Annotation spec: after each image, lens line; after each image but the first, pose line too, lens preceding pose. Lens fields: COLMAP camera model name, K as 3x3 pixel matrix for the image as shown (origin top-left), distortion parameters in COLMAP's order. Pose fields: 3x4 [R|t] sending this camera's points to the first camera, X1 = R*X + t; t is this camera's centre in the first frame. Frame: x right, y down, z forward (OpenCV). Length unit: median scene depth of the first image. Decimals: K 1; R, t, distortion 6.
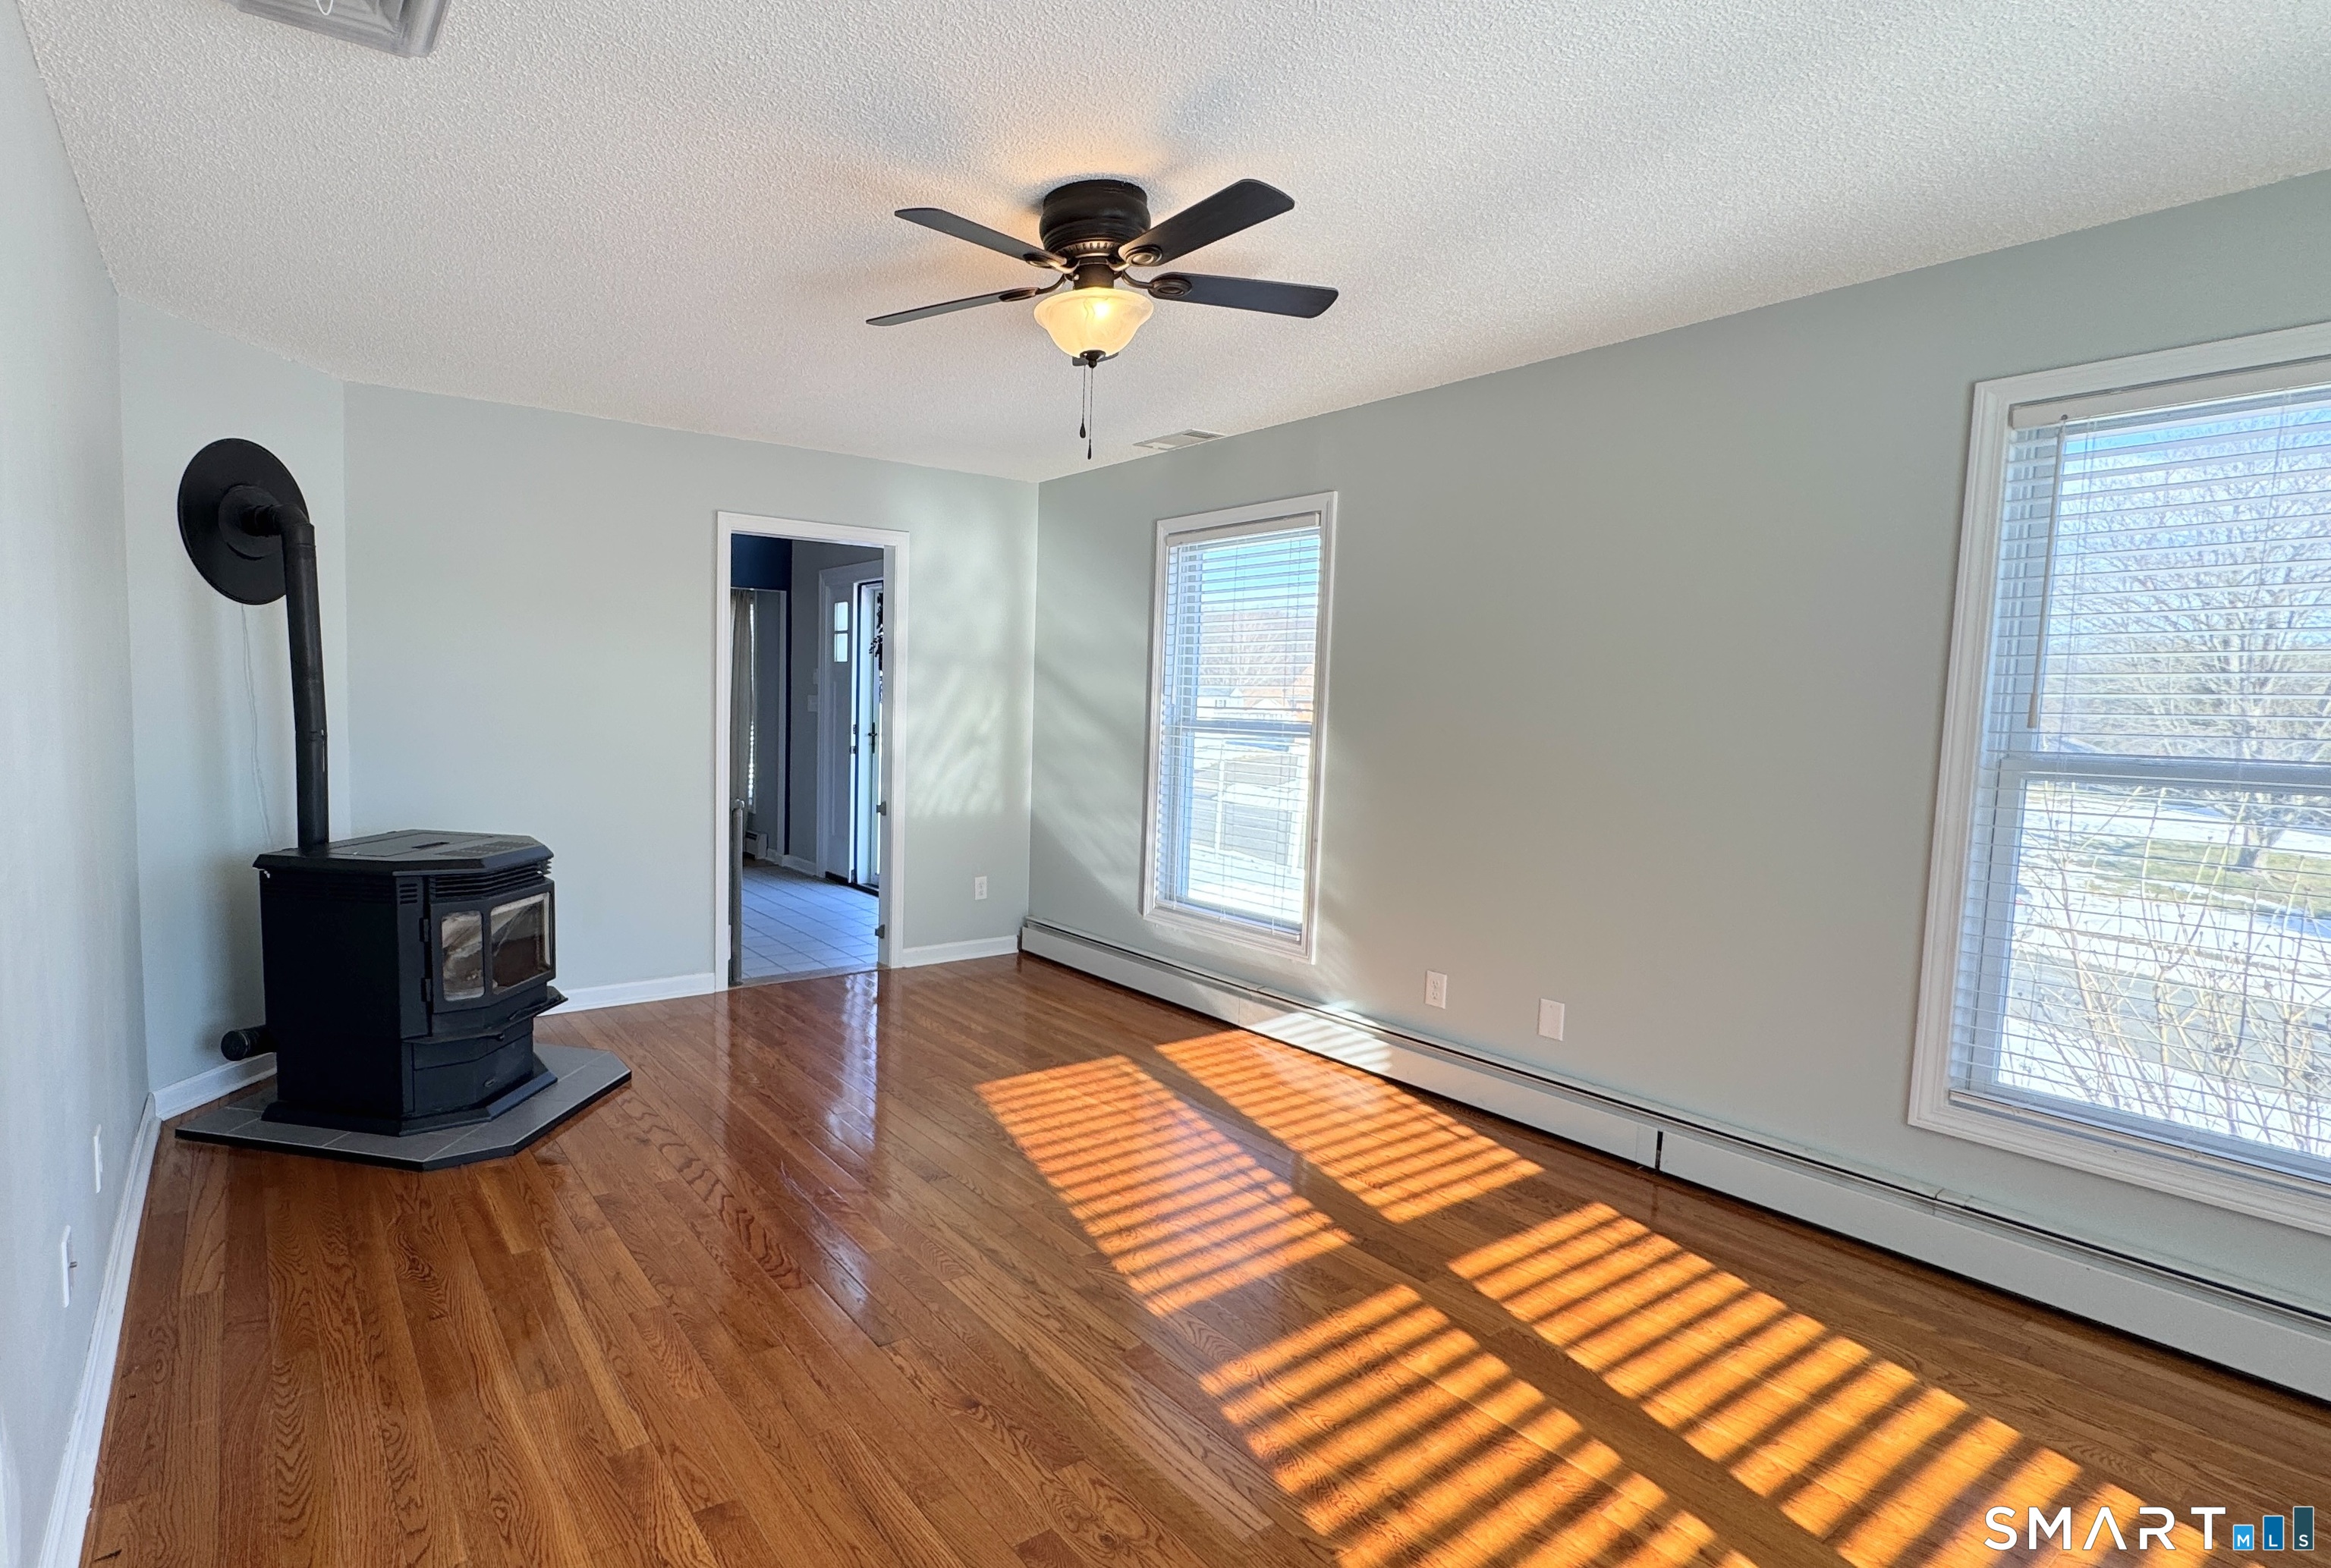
lens RADIAL K [[1098.0, 0, 920.0], [0, 1098.0, 790.0], [0, 0, 1]] dist [-0.003829, -0.000215]
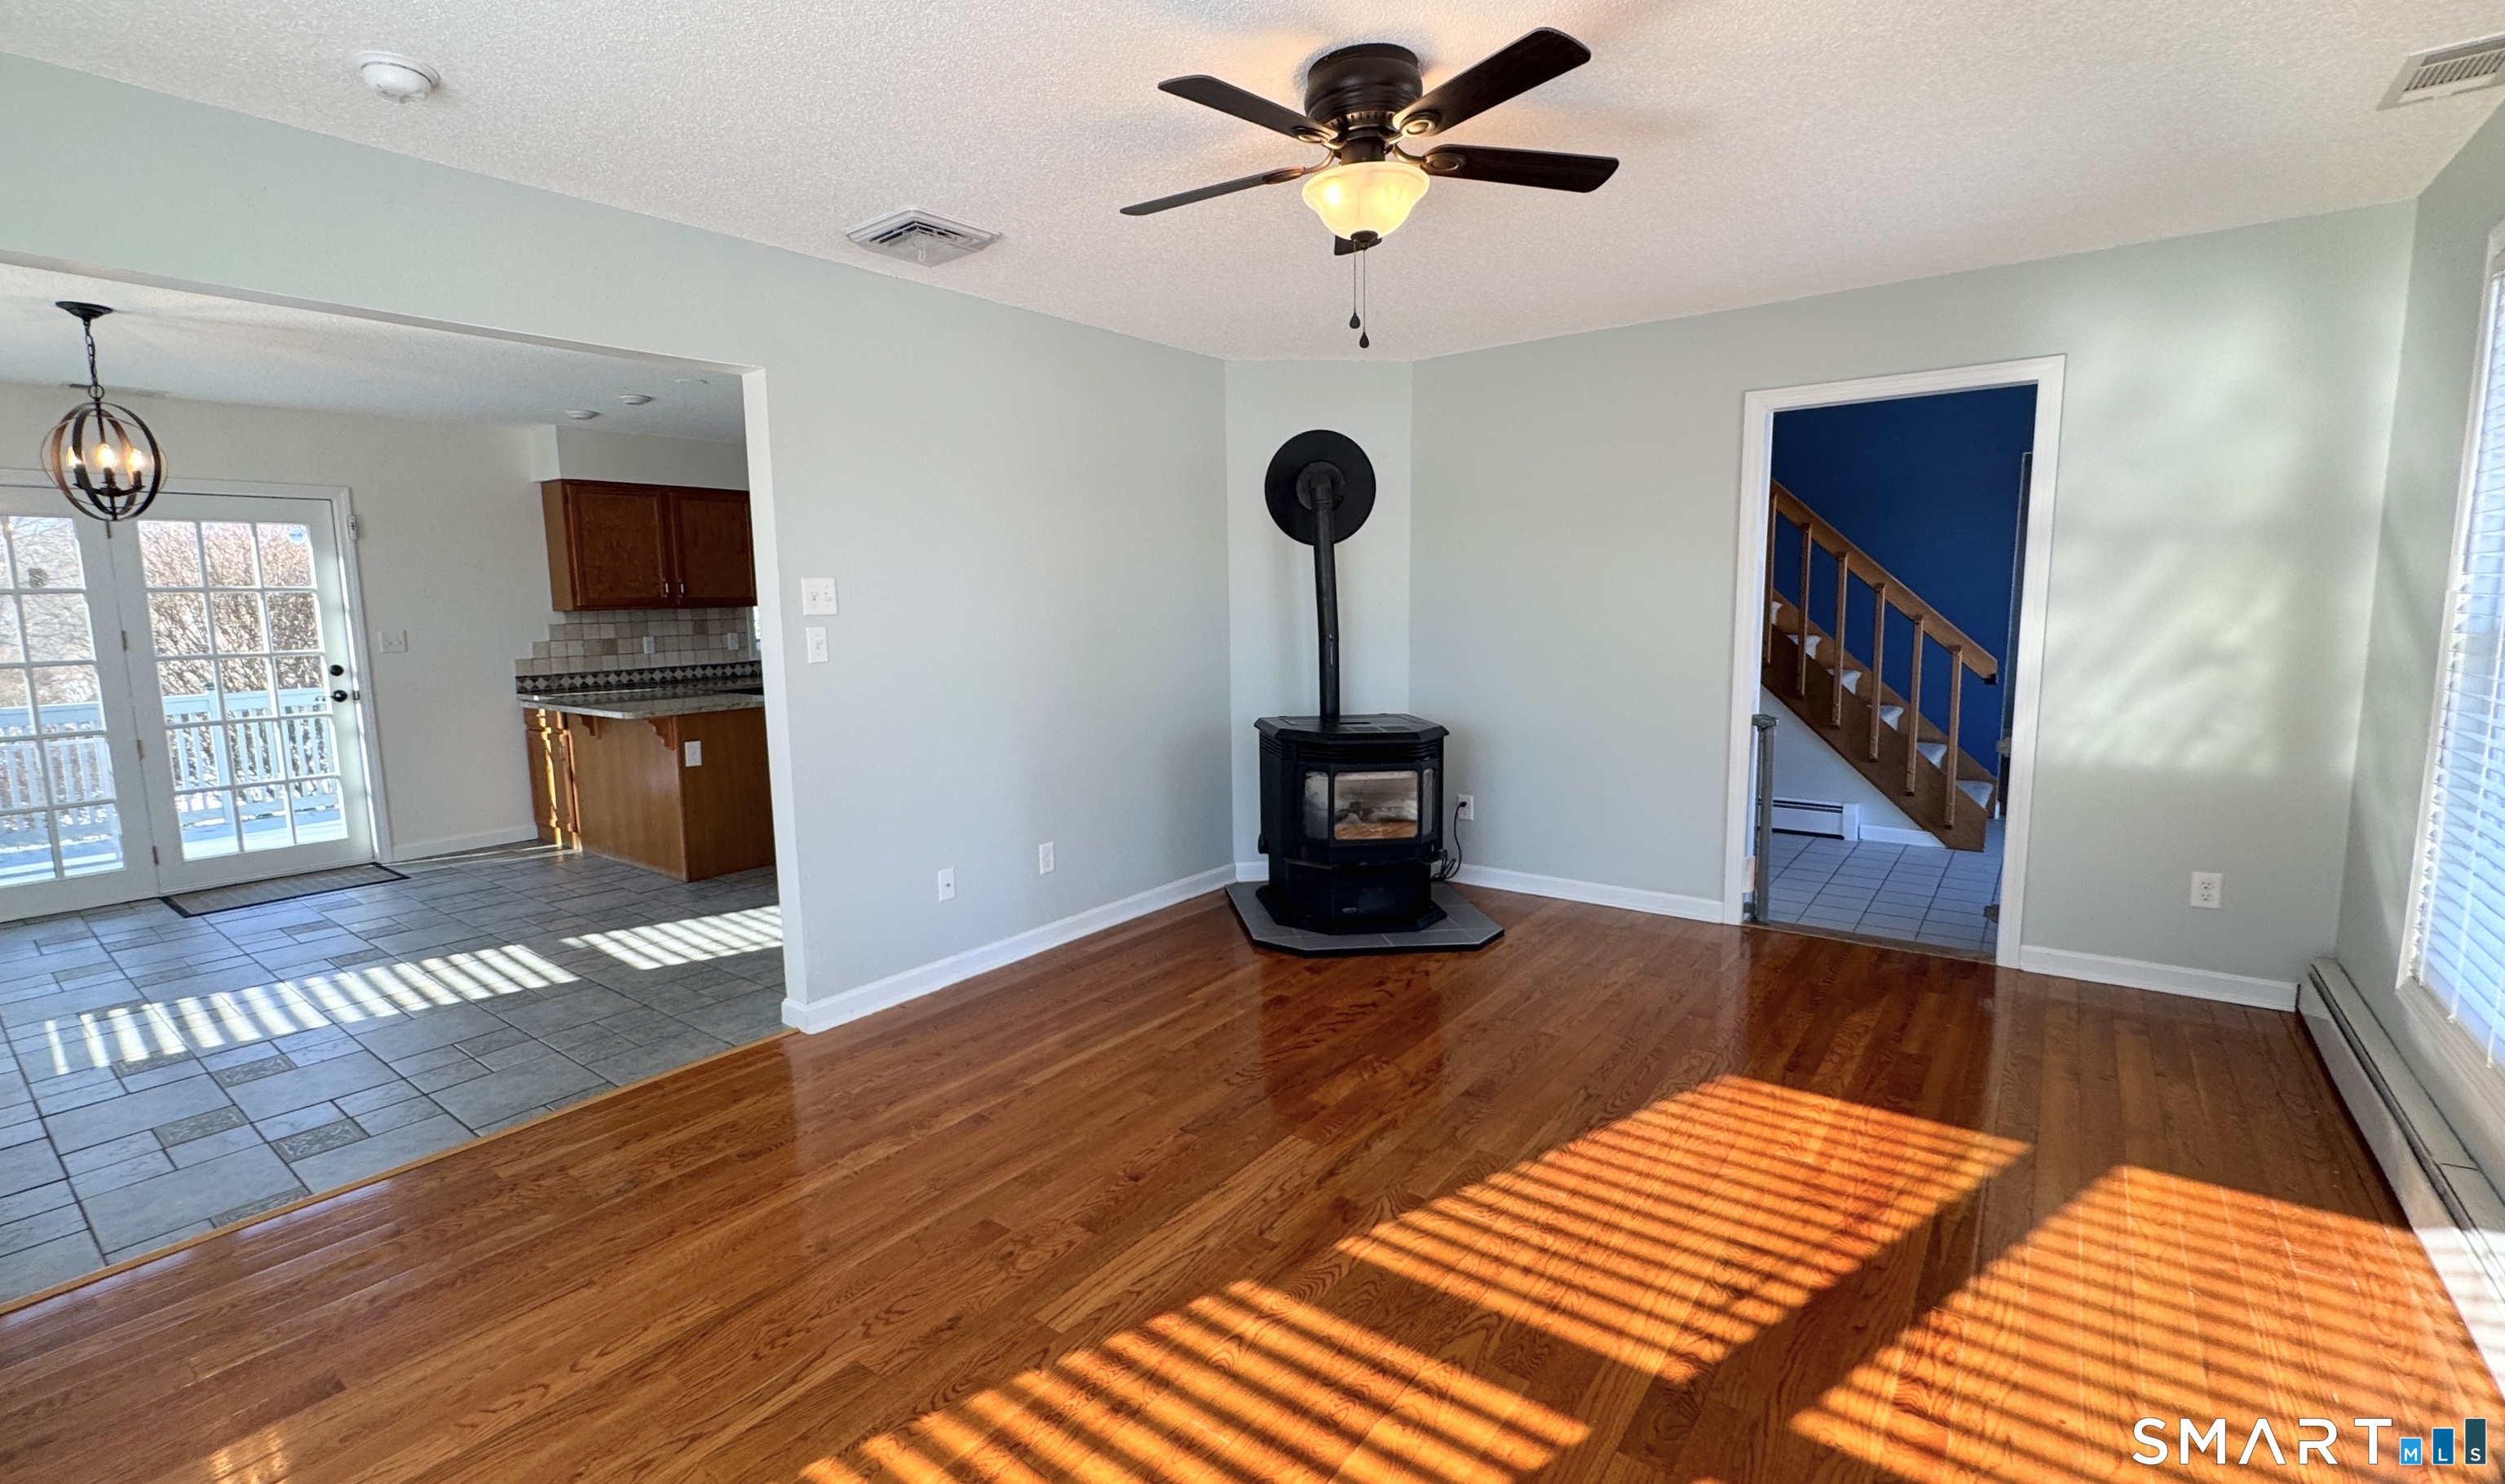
lens RADIAL K [[1086.6, 0, 1191.4], [0, 1086.6, 739.5], [0, 0, 1]] dist [-0.002050, 0.000068]
pose [[0.341090, 0.091457, -0.935571, 0.762208], [-0.056412, 0.995454, 0.076744, -0.021714], [0.938336, 0.026601, 0.344699, 0.402208]]
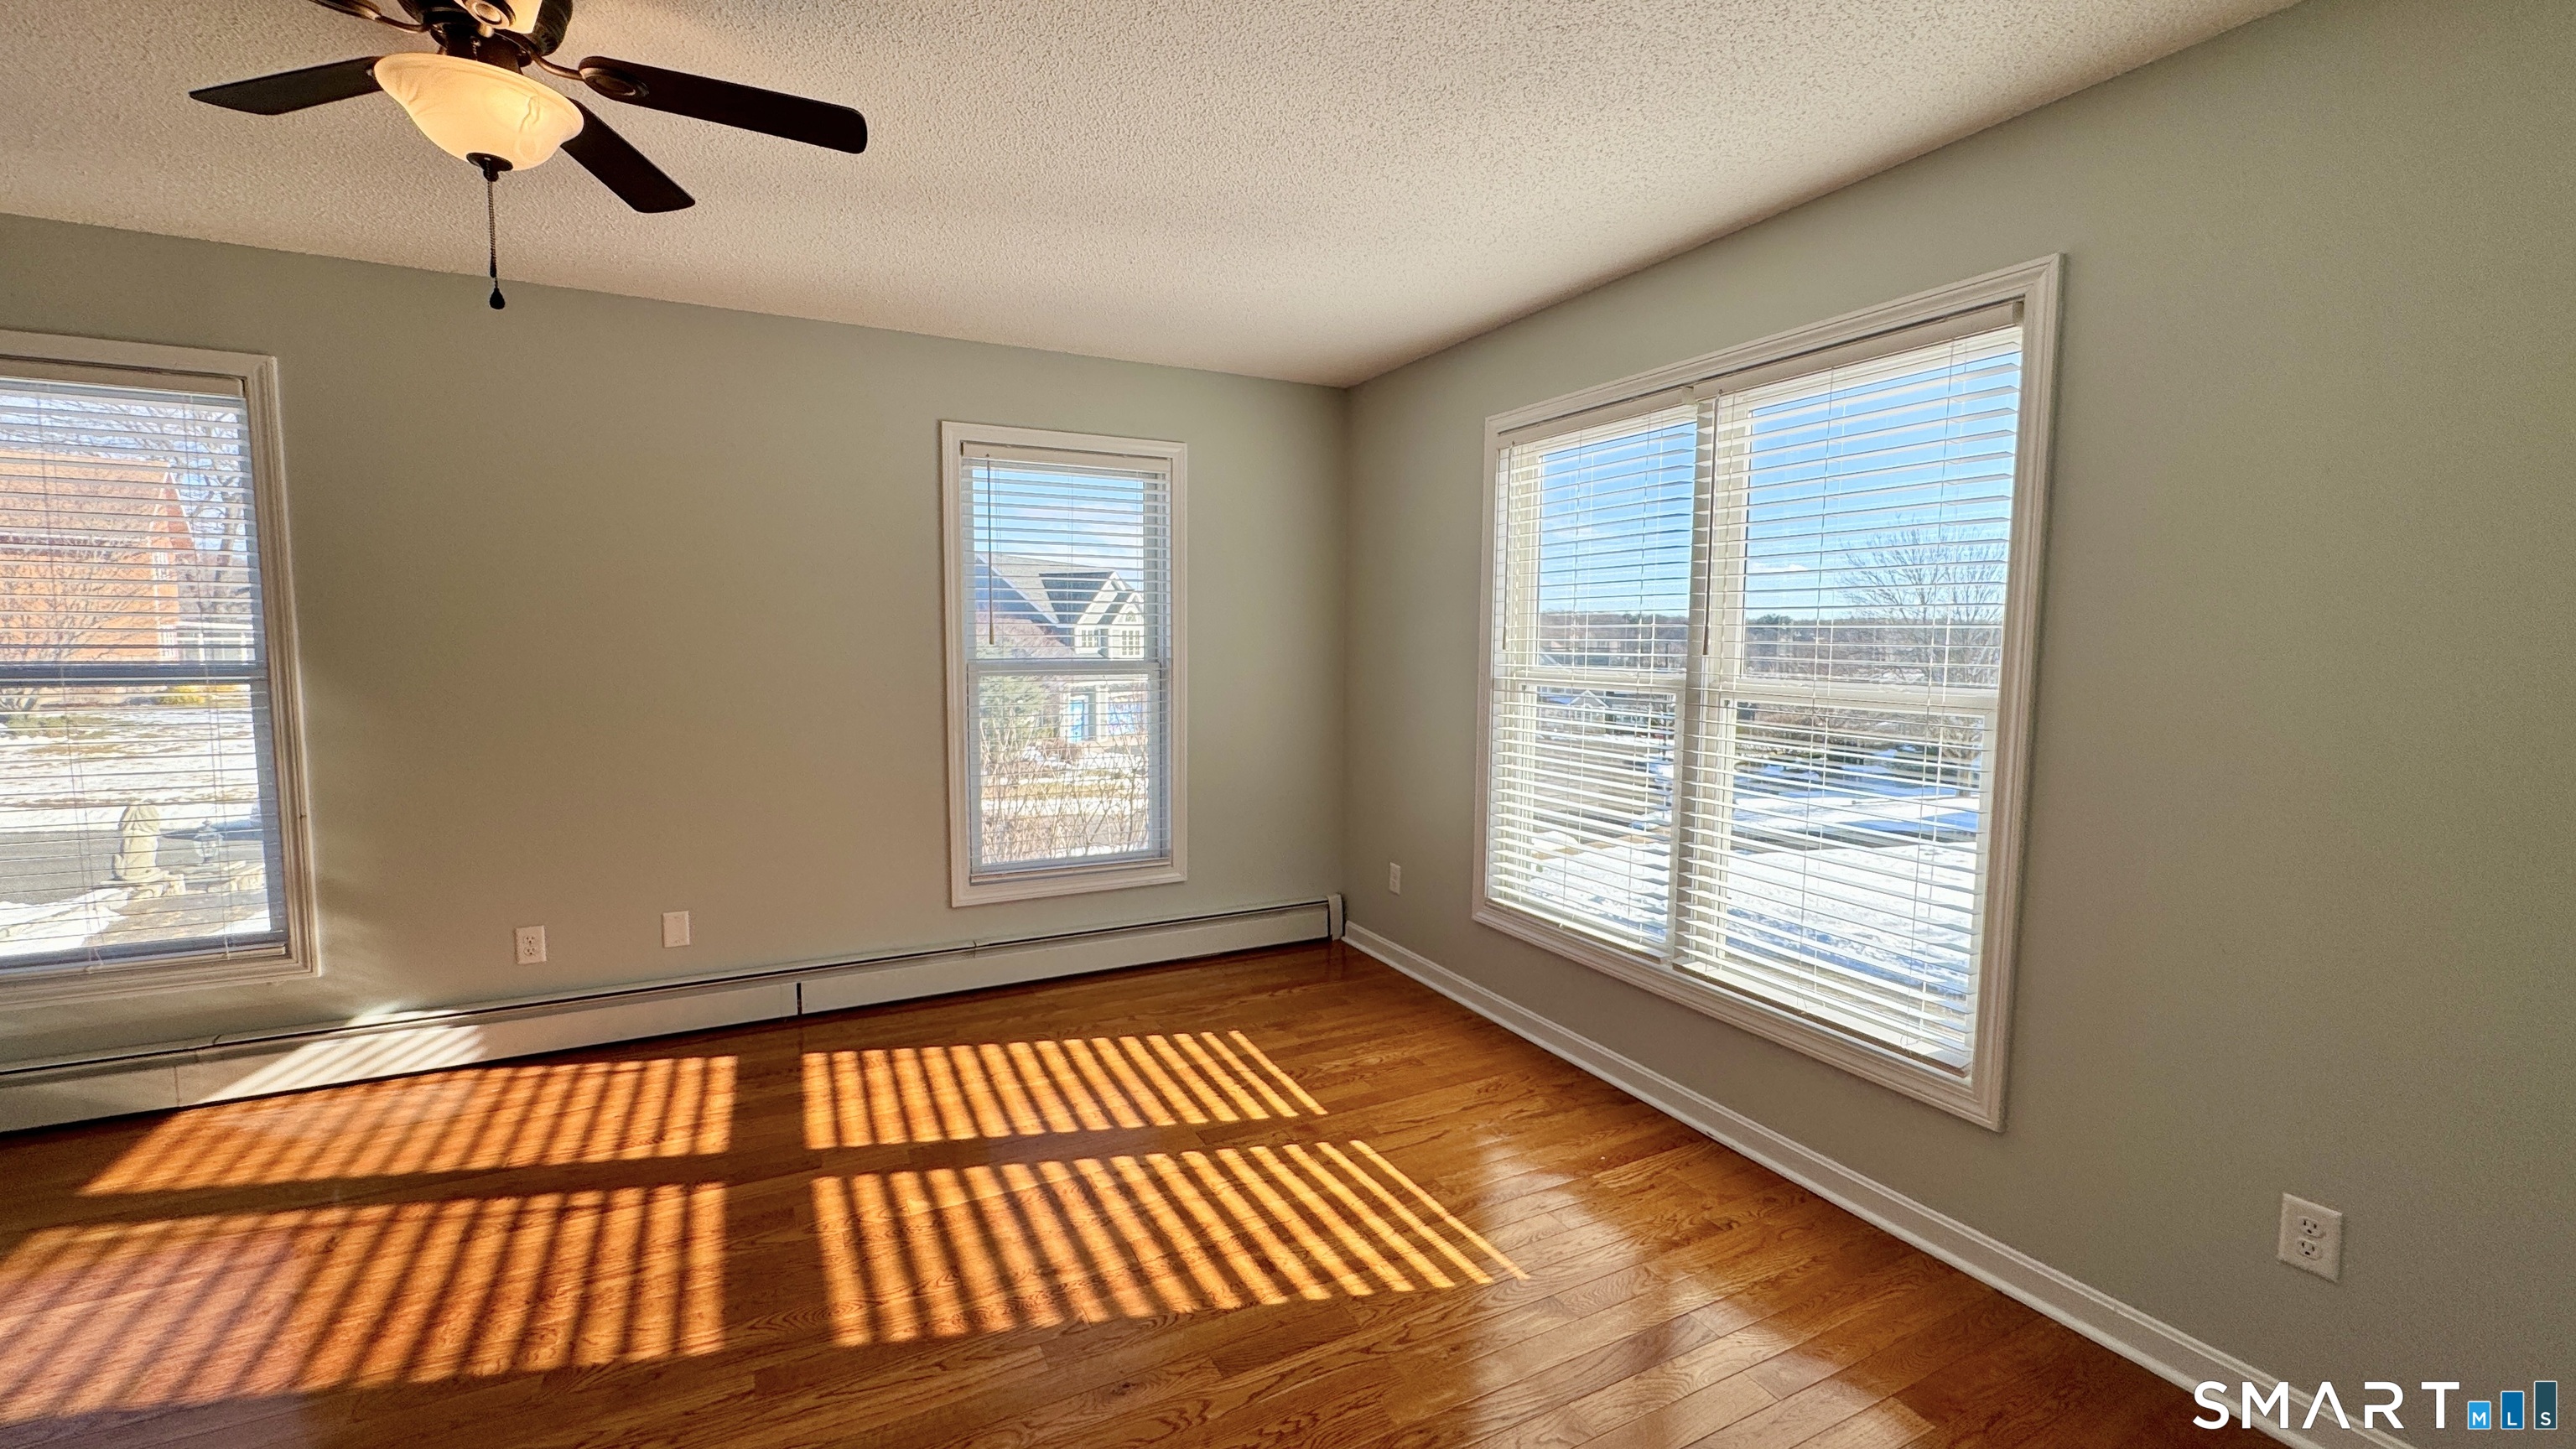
lens RADIAL K [[1027.0, 0, 1288.0], [0, 1027.0, 724.5], [0, 0, 1]] dist [0.000054, -0.000009]
pose [[0.077101, -0.104670, 0.991514, -0.373982], [0.082458, 0.991737, 0.098282, -0.039947], [-0.993608, 0.074180, 0.085095, 0.331999]]
